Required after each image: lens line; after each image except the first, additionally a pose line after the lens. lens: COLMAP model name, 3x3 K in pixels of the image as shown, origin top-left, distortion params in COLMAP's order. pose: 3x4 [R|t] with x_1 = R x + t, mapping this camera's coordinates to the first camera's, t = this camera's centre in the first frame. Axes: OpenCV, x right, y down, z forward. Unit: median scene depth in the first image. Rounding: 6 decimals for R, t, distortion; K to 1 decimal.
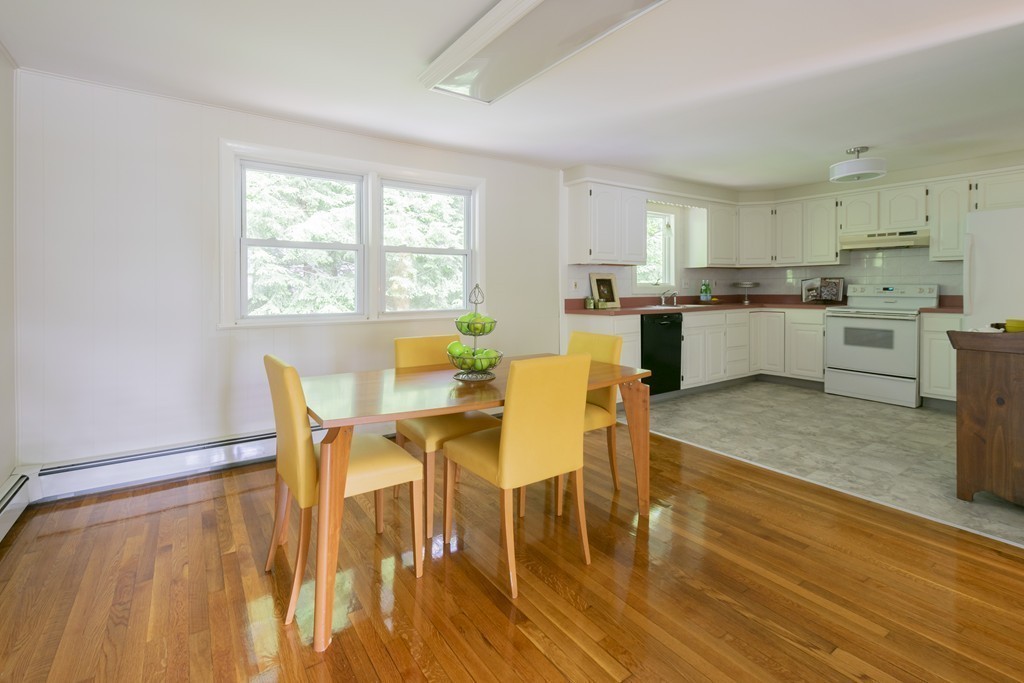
lens RADIAL K [[473.8, 0, 508.1], [0, 473.8, 294.8], [0, 0, 1]] dist [-0.000509, -0.000439]
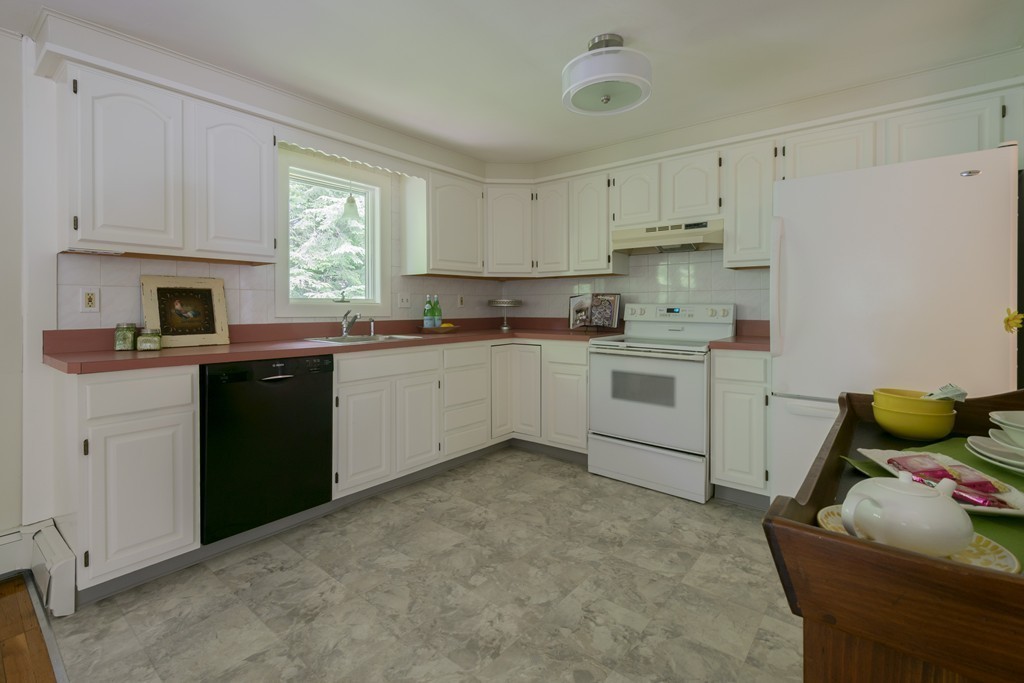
lens RADIAL K [[464.1, 0, 511.9], [0, 464.1, 310.4], [0, 0, 1]] dist [0.014223, 0.000040]
pose [[0.958196, 0.004053, 0.286085, 0.379619], [-0.001765, 0.999964, -0.008256, -0.006385], [-0.286108, 0.007405, 0.958169, 0.416146]]
